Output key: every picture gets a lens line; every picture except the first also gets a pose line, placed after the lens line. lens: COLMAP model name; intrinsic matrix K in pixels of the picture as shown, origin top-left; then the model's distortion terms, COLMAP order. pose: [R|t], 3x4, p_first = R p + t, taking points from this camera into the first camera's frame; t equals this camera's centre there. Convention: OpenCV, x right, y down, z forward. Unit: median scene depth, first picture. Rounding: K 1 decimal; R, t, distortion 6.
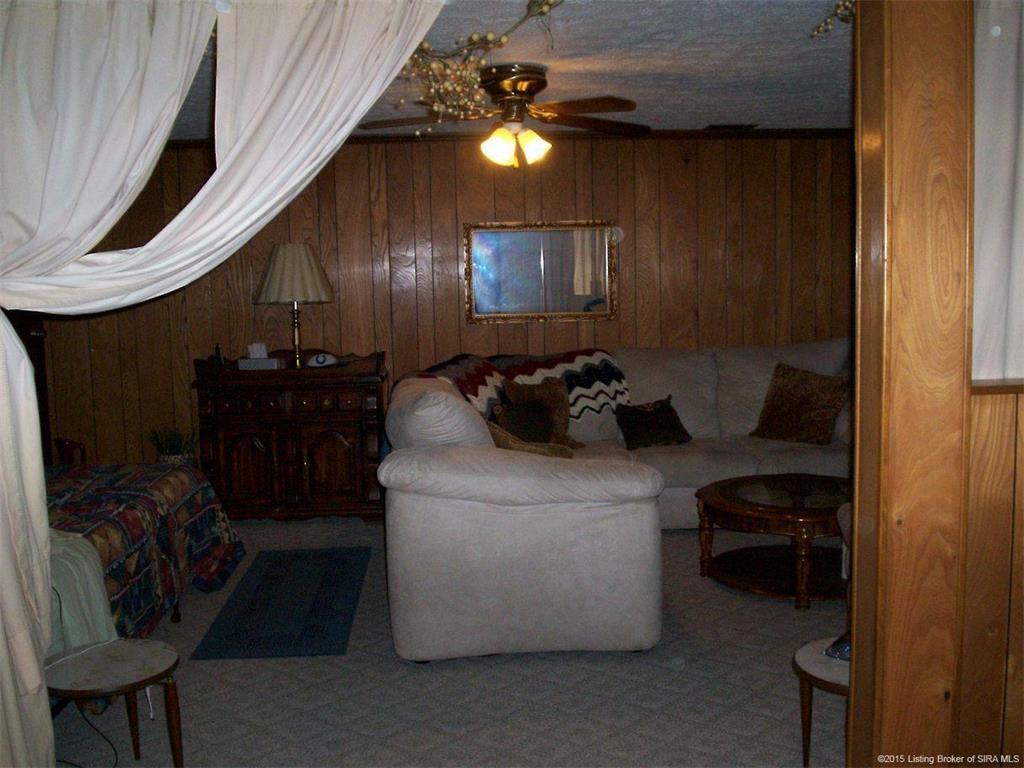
lens RADIAL K [[1046.4, 0, 512.6], [0, 1046.4, 383.6], [0, 0, 1]] dist [-0.080061, 0.000000]
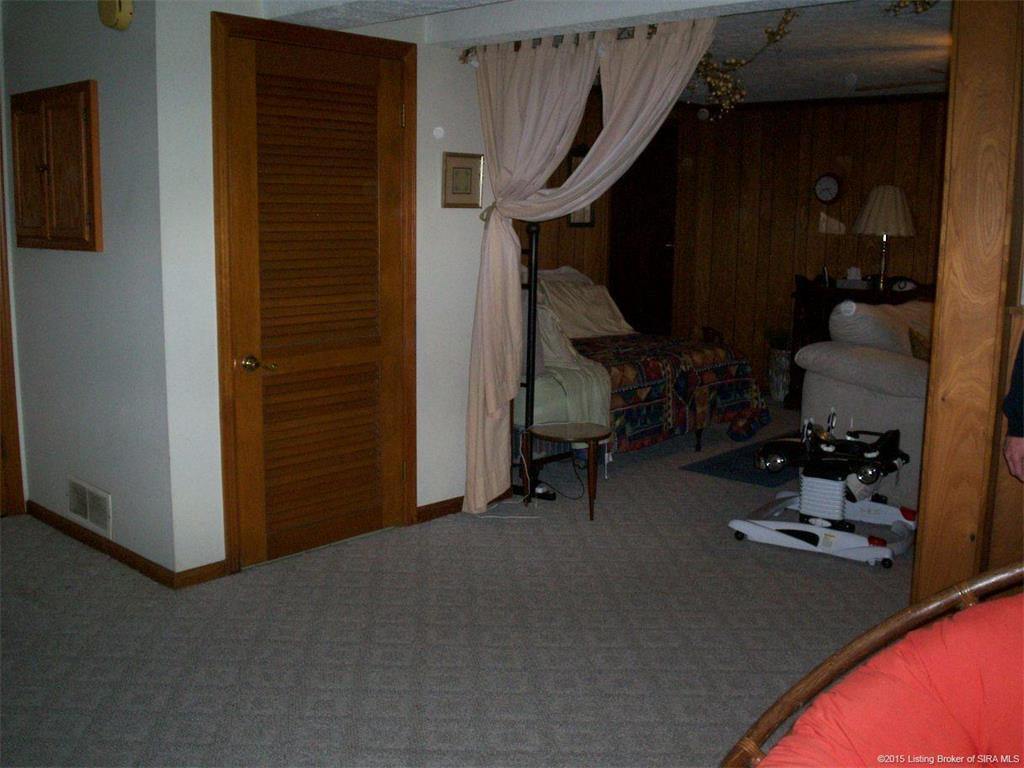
lens RADIAL K [[1046.4, 0, 511.1], [0, 1046.4, 383.9], [0, 0, 1]] dist [-0.080061, 0.000000]
pose [[0.700863, 0.148492, -0.697668, 0.603218], [-0.105398, 0.988914, 0.104600, 0.019943], [0.705466, 0.000222, 0.708744, -0.248223]]
